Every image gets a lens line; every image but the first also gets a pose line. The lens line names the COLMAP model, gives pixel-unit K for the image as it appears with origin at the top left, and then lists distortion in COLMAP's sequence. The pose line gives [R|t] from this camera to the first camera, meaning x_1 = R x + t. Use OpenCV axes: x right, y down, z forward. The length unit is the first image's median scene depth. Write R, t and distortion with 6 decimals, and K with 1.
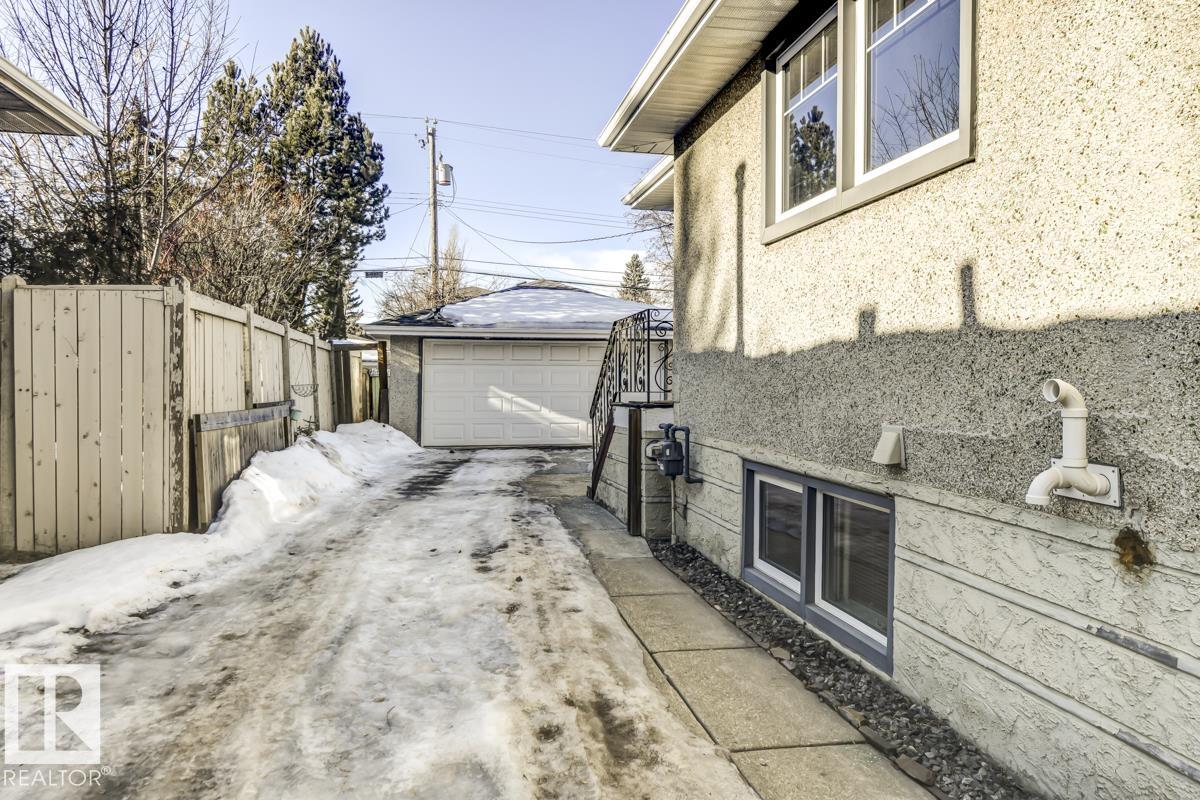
lens RADIAL K [[840.9, 0, 599.2], [0, 840.9, 398.5], [0, 0, 1]] dist [0.000221, -0.000020]
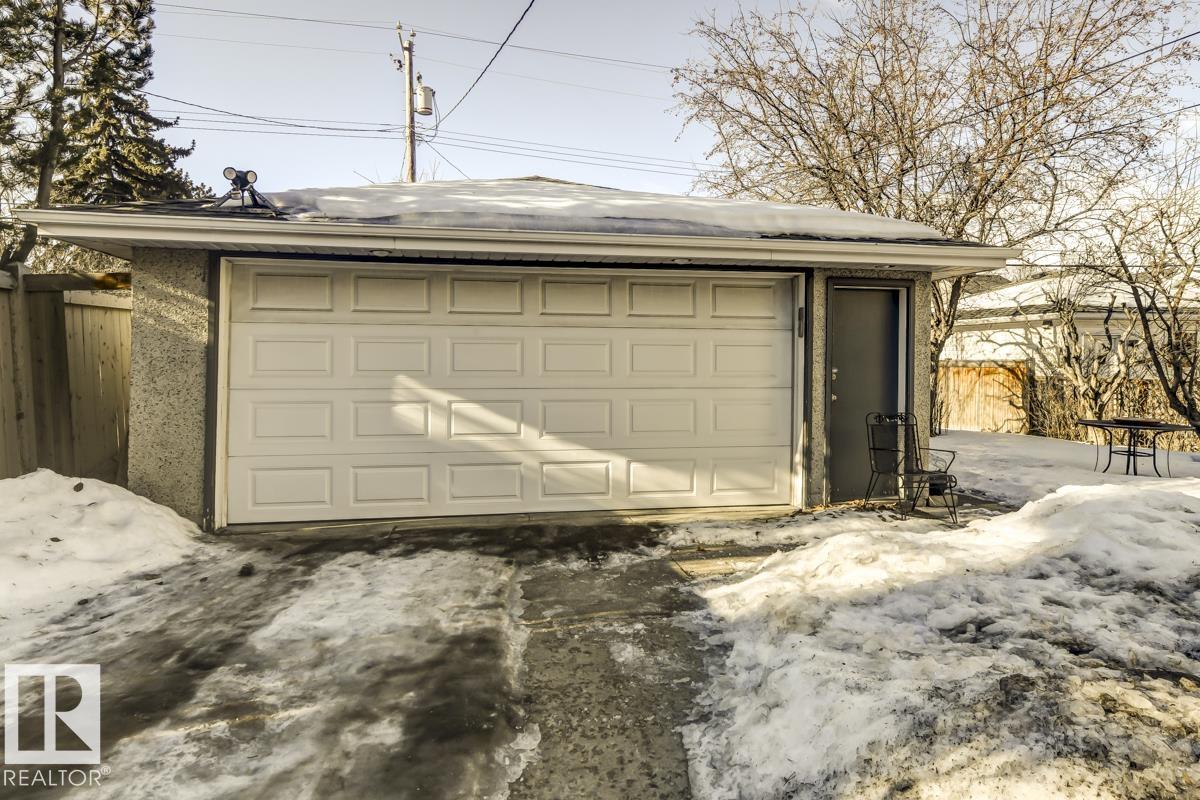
lens RADIAL K [[545.3, 0, 586.7], [0, 545.3, 362.7], [0, 0, 1]] dist [-0.000049, 0.000002]
pose [[0.999845, 0.003035, -0.017351, -0.030857], [-0.003259, 0.999912, -0.012879, -0.017914], [0.017310, 0.012934, 0.999767, 0.728055]]
